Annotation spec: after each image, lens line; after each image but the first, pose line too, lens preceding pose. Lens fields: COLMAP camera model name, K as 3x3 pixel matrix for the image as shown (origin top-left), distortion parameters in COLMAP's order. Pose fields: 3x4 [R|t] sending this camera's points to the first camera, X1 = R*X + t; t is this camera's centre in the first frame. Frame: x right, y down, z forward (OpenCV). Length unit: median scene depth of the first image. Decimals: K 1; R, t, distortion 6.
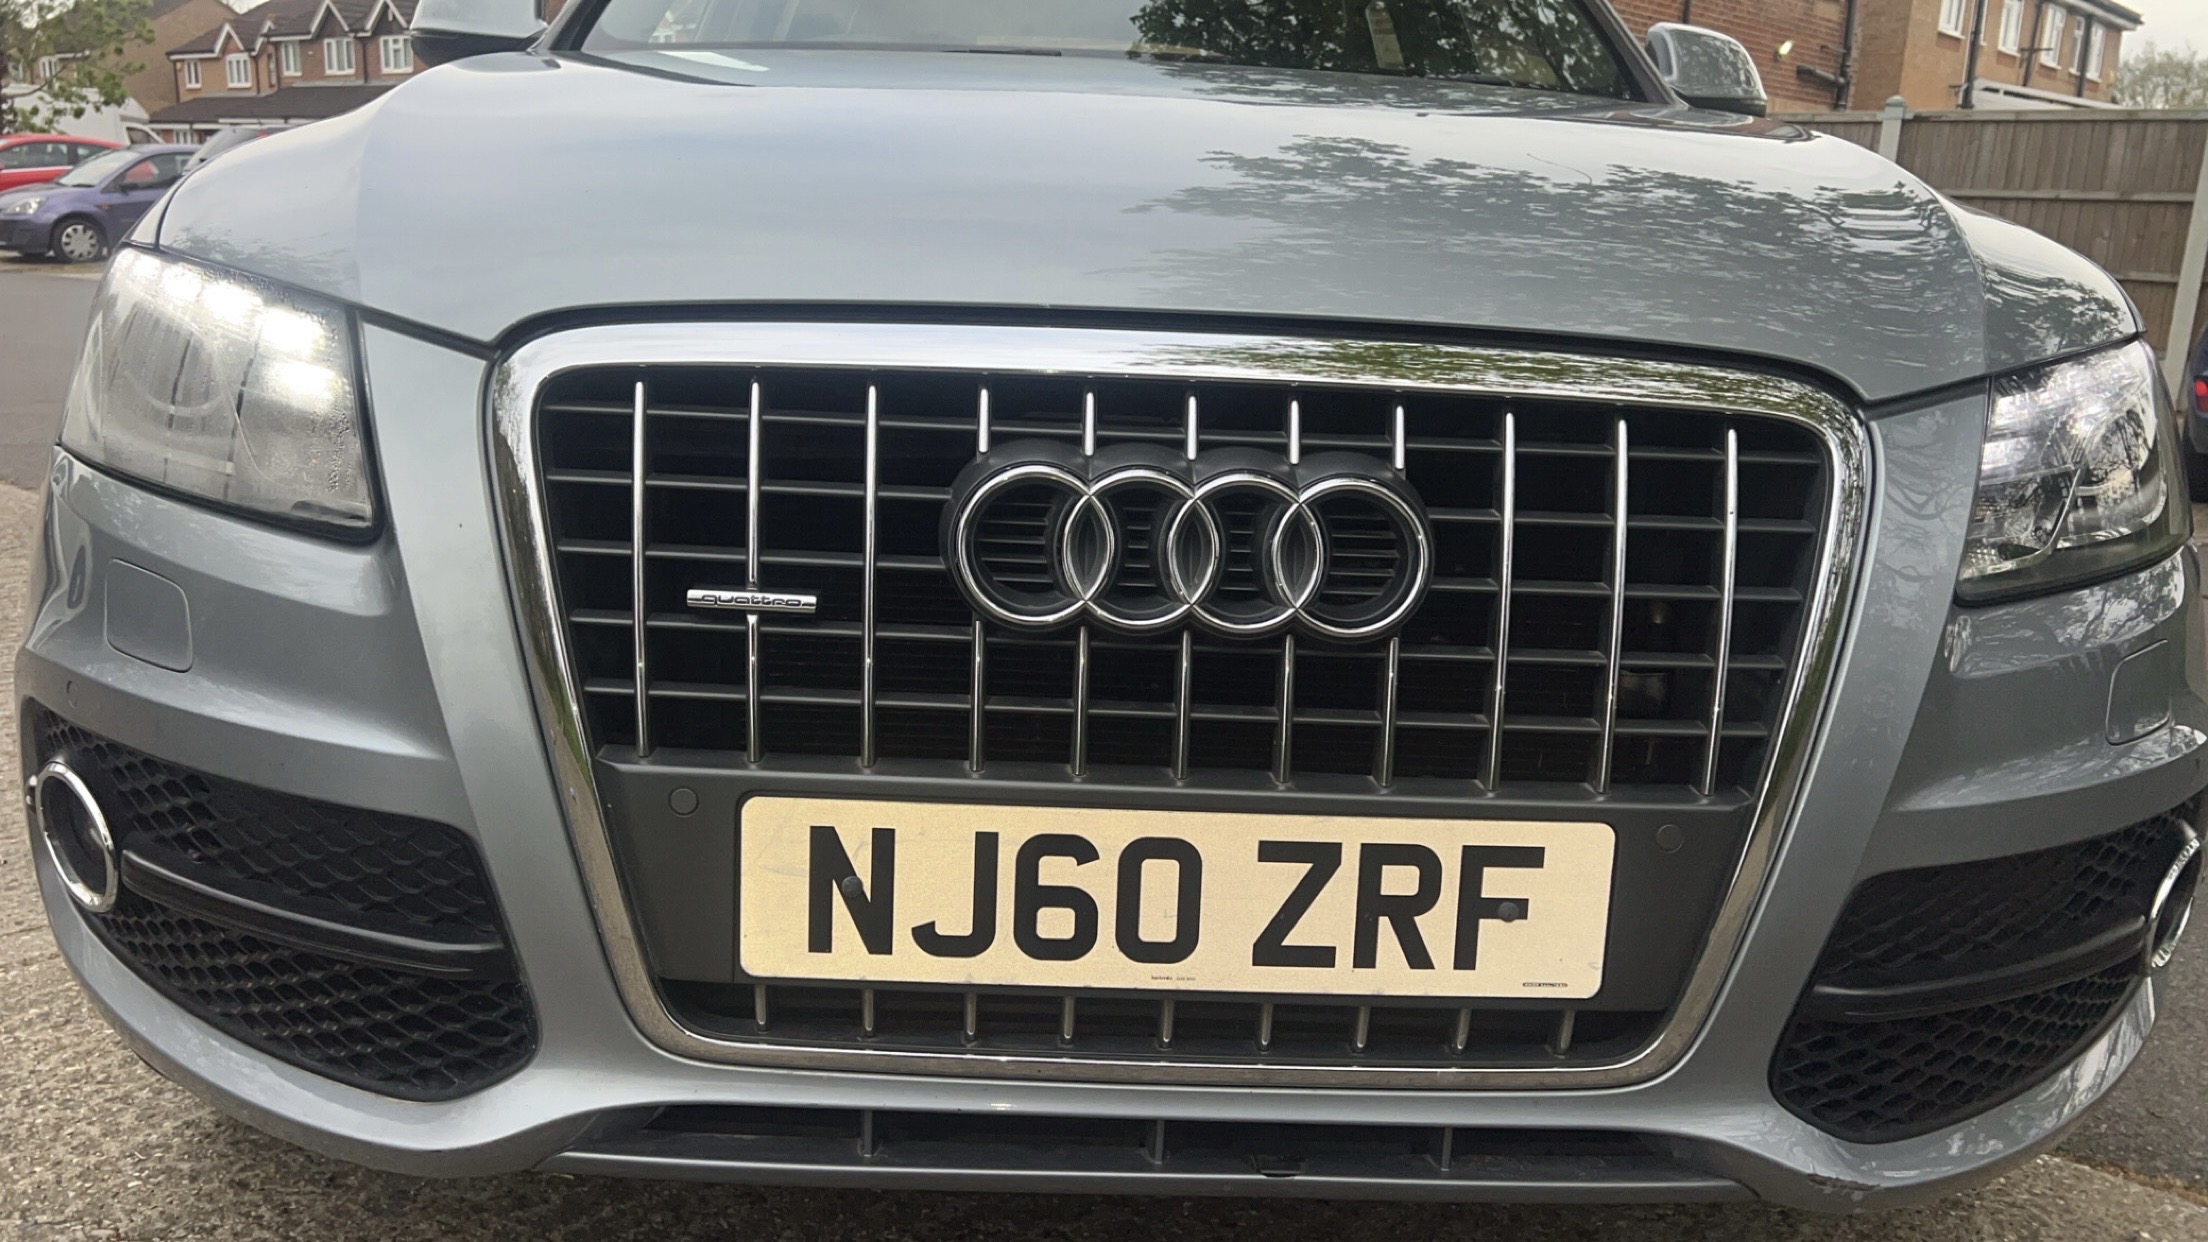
lens RADIAL K [[1914.0, 0, 1097.1], [0, 1914.0, 656.7], [0, 0, 1]] dist [0.034705, -0.029992]
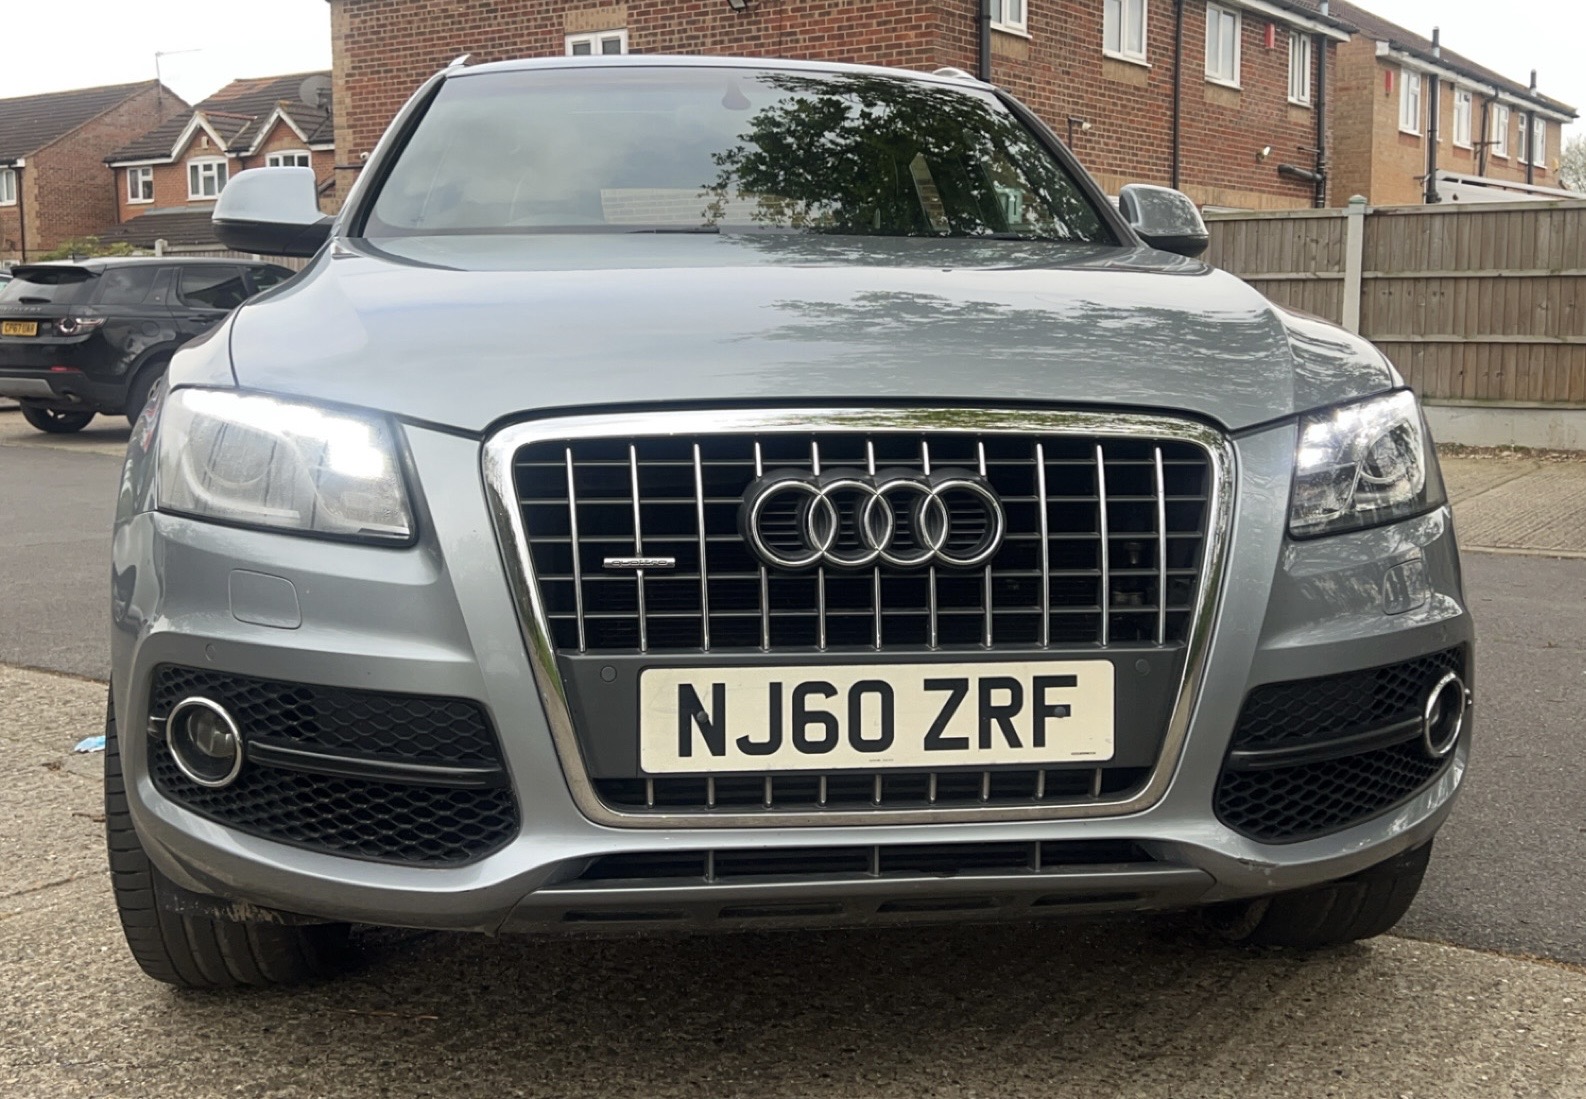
lens RADIAL K [[1972.2, 0, 843.1], [0, 1972.2, 424.5], [0, 0, 1]] dist [0.048560, 0.000000]
pose [[0.993373, -0.044781, 0.105854, -0.176556], [0.061876, 0.984487, -0.164182, 0.157875], [-0.096860, 0.169644, 0.980734, -0.864134]]
